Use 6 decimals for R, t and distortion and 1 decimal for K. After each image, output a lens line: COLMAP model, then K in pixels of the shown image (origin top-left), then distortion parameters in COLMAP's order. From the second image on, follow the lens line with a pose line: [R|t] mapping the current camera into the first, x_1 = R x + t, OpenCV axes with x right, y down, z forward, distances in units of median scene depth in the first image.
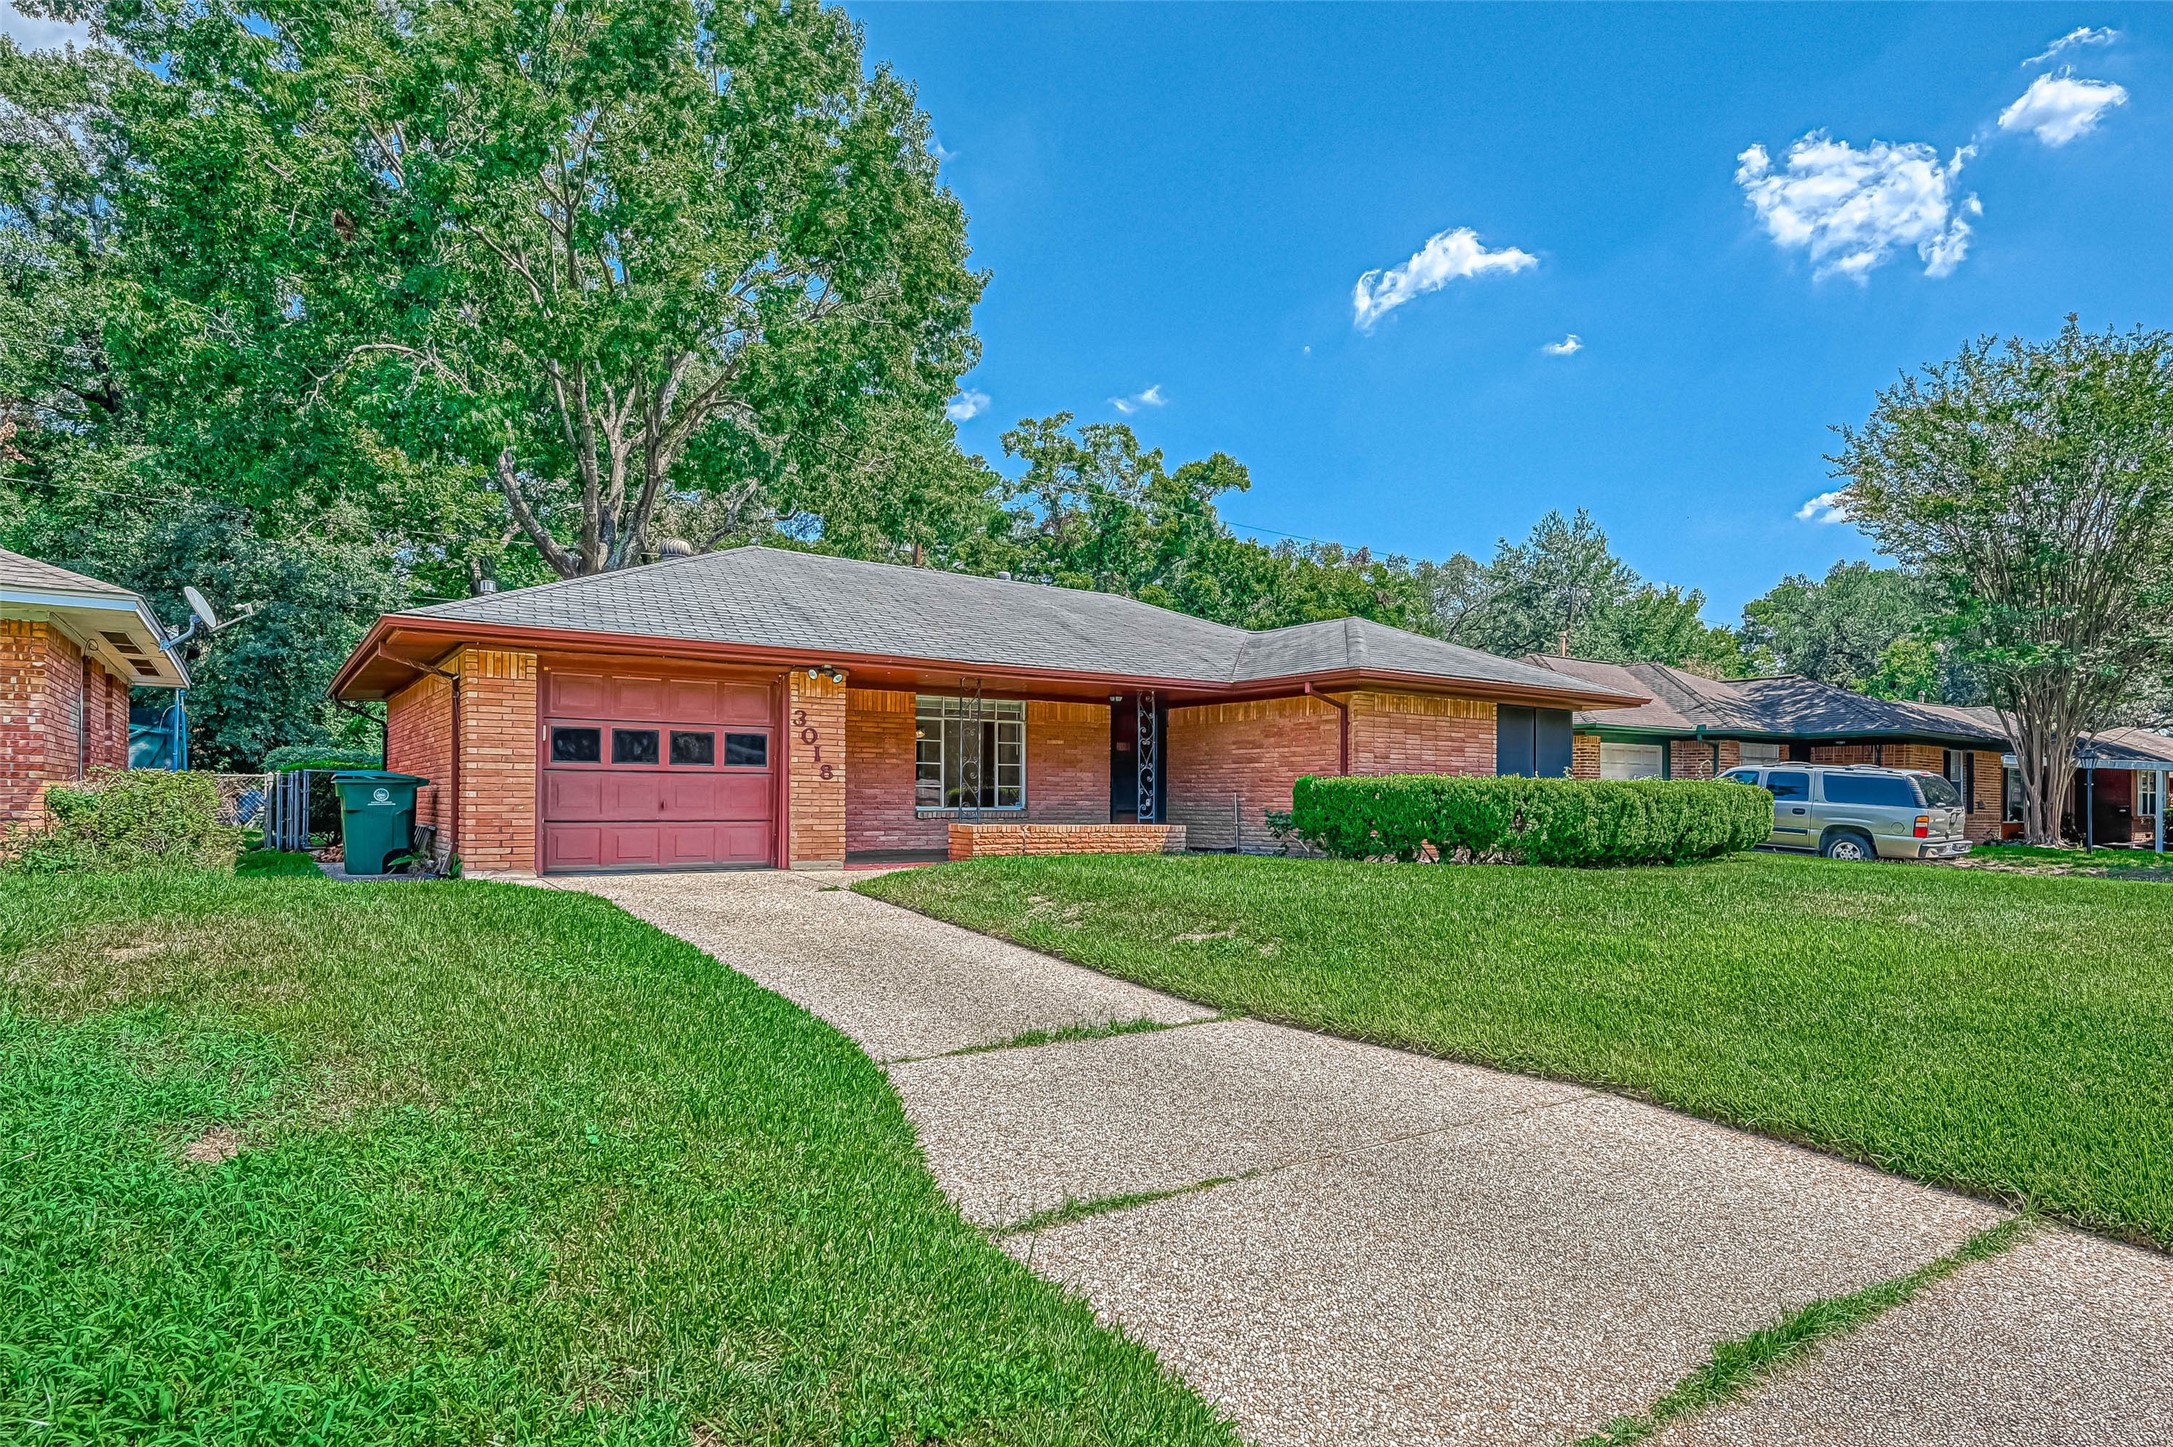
lens RADIAL K [[1085.8, 0, 1120.4], [0, 1085.8, 772.3], [0, 0, 1]] dist [-0.000315, 0.000491]
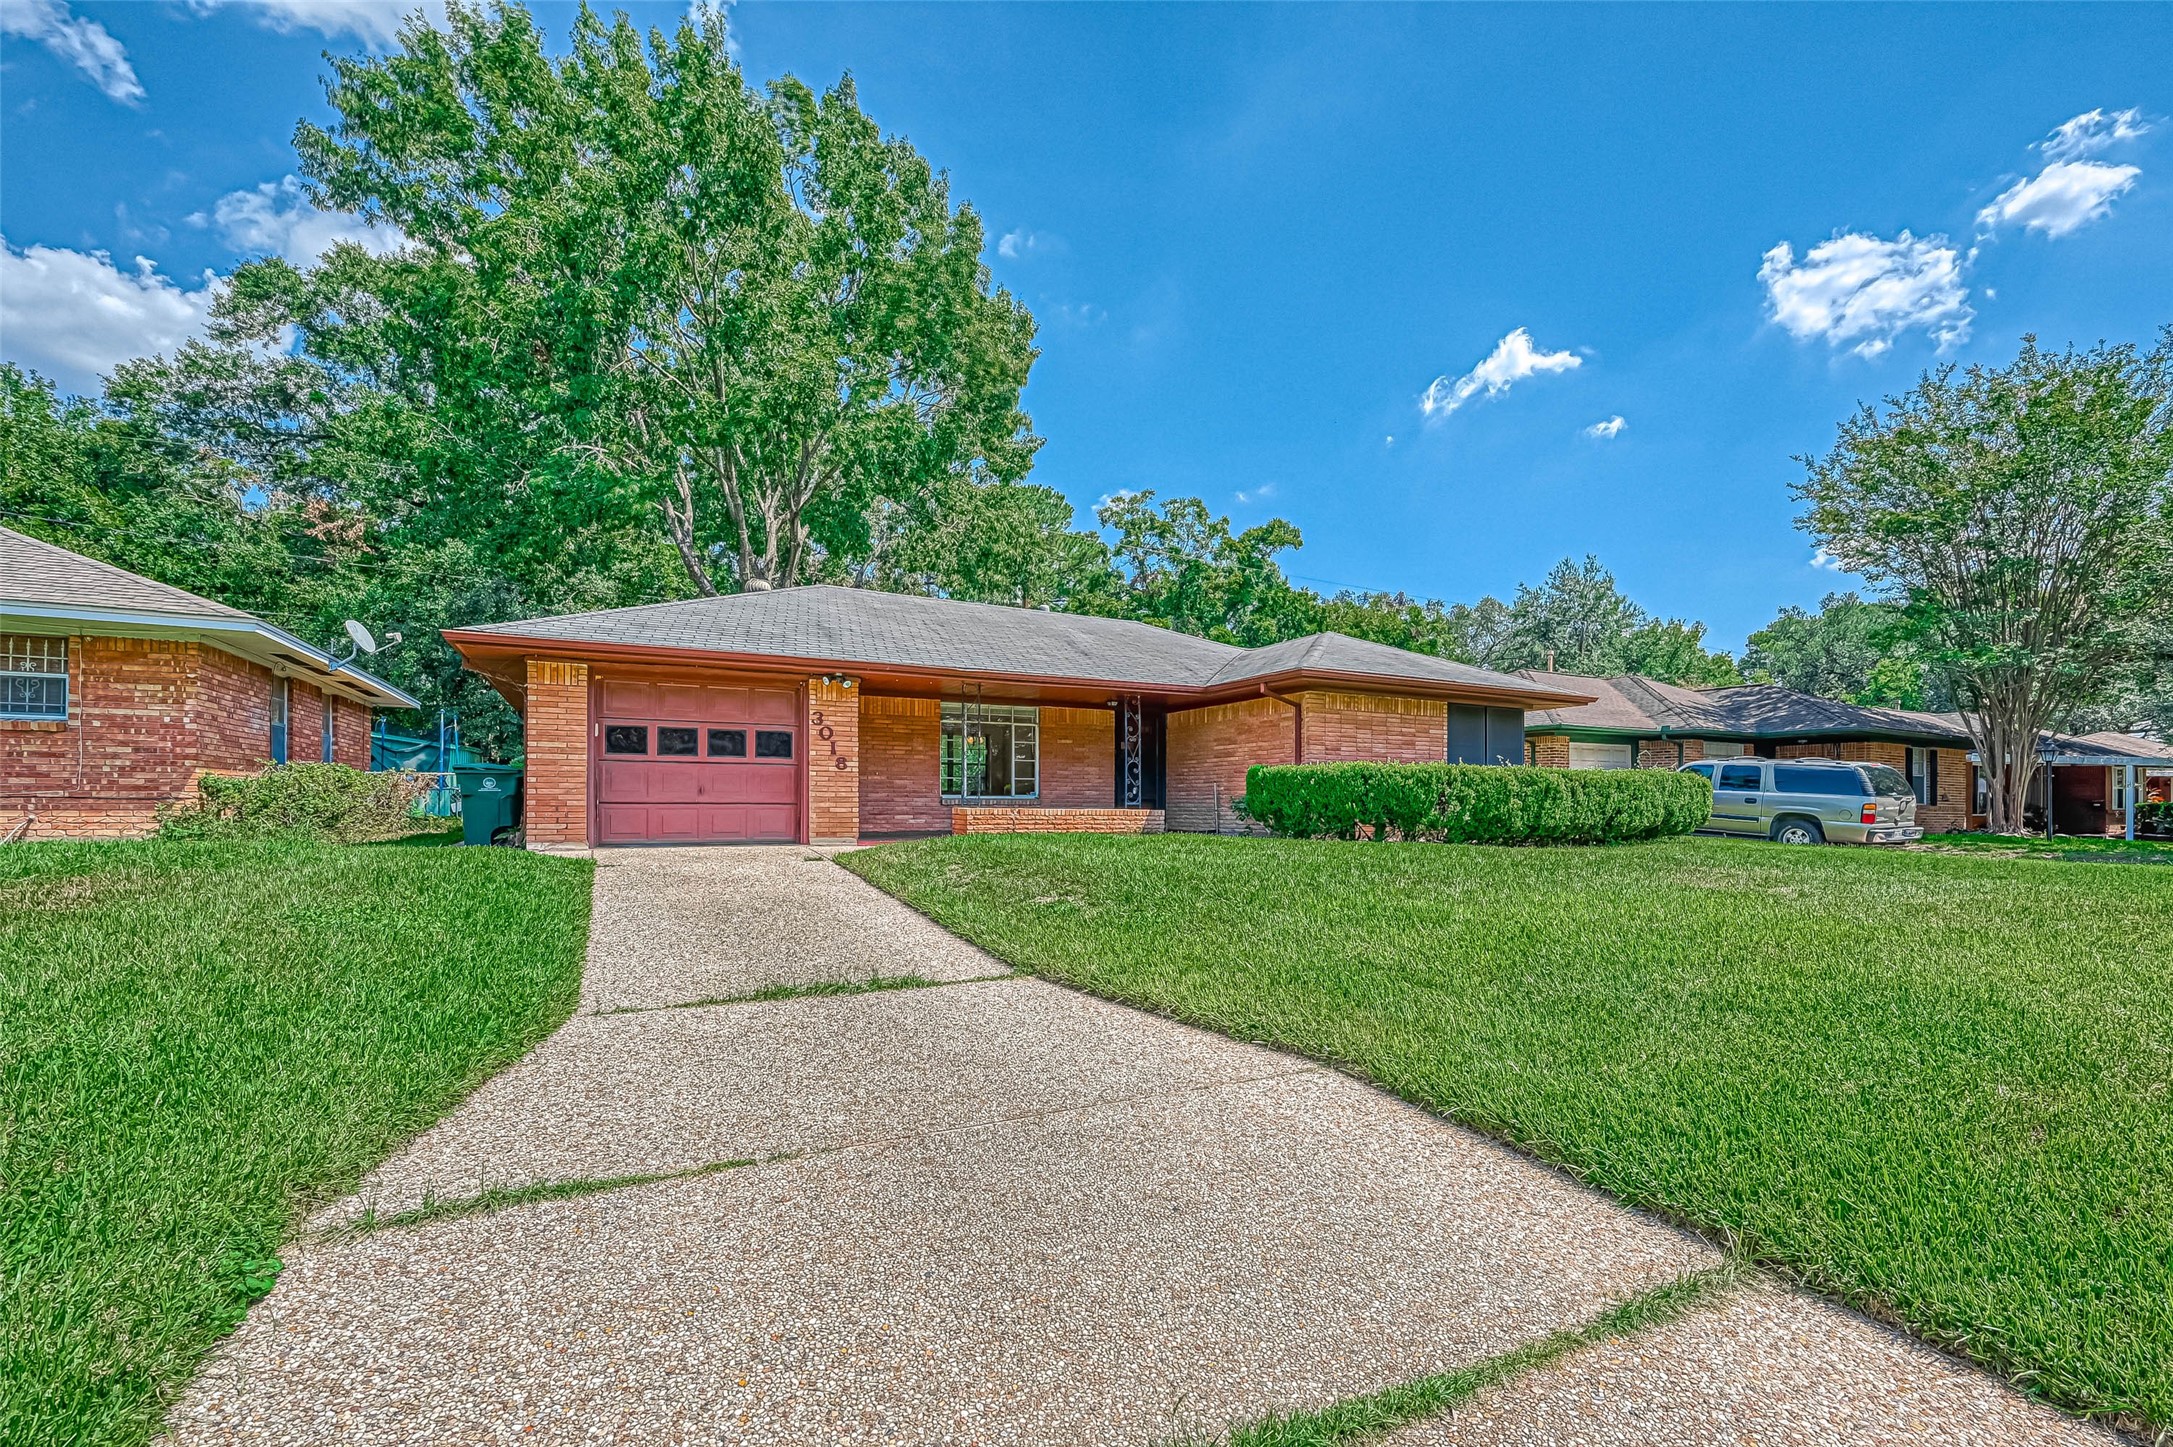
lens RADIAL K [[850.9, 0, 1119.7], [0, 850.9, 785.0], [0, 0, 1]] dist [0.000470, -0.000213]
pose [[0.993209, -0.004524, -0.116252, 0.119452], [0.004965, 0.999982, 0.003504, 0.018587], [0.116234, -0.004057, 0.993214, 0.091601]]
